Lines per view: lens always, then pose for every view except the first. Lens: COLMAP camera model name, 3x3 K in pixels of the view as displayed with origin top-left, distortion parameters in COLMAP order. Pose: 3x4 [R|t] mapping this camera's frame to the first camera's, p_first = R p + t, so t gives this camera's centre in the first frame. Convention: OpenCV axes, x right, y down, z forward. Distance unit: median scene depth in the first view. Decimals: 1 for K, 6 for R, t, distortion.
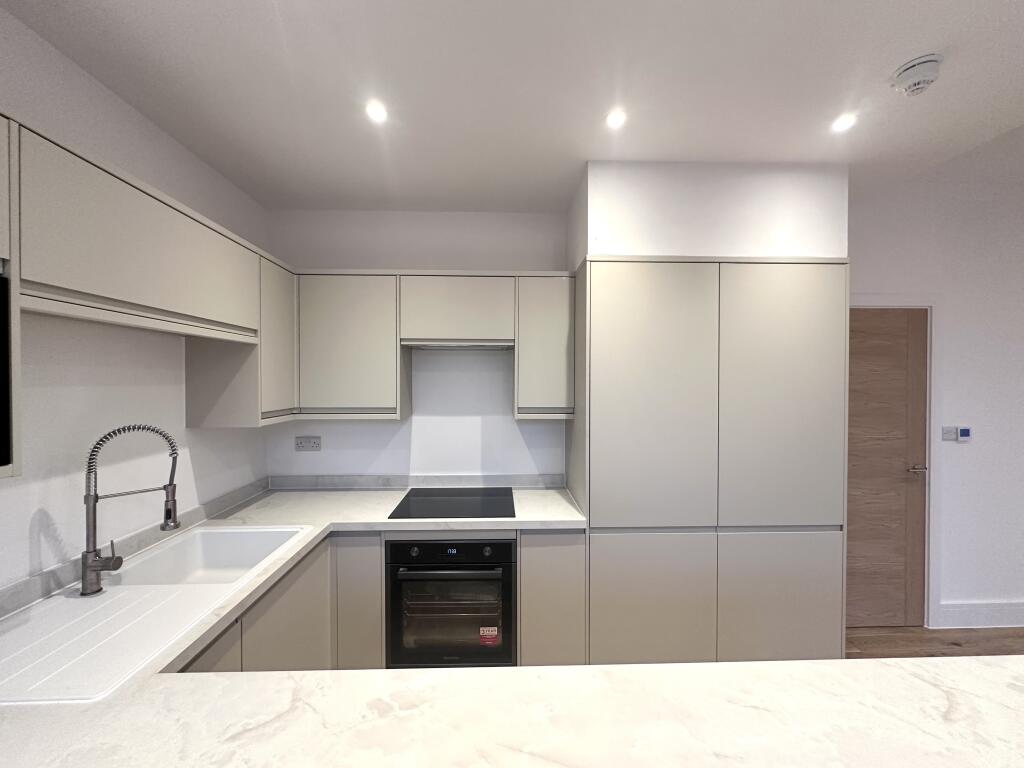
lens RADIAL K [[406.4, 0, 513.5], [0, 406.4, 385.5], [0, 0, 1]] dist [0.000502, 0.000156]
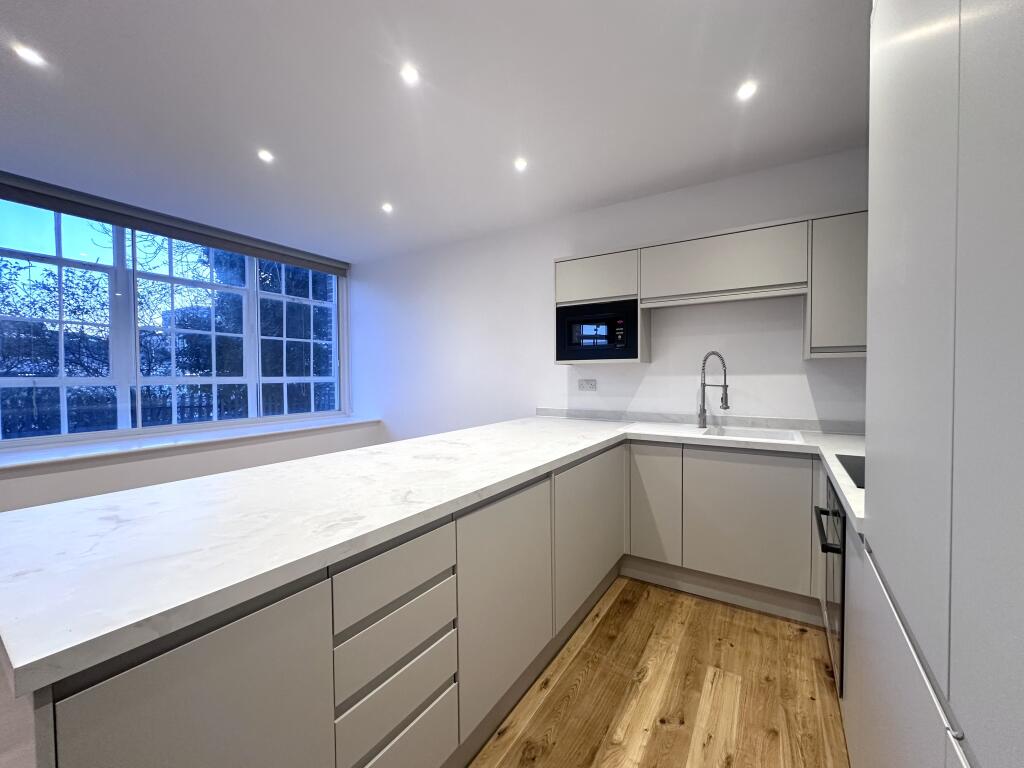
lens RADIAL K [[407.8, 0, 512.0], [0, 407.8, 384.0], [0, 0, 1]] dist [-0.002877, 0.000052]
pose [[-0.577980, 0.022299, -0.815747, 0.806680], [-0.002640, 0.999570, 0.029194, 0.126675], [0.816047, 0.019028, -0.577672, 0.852519]]
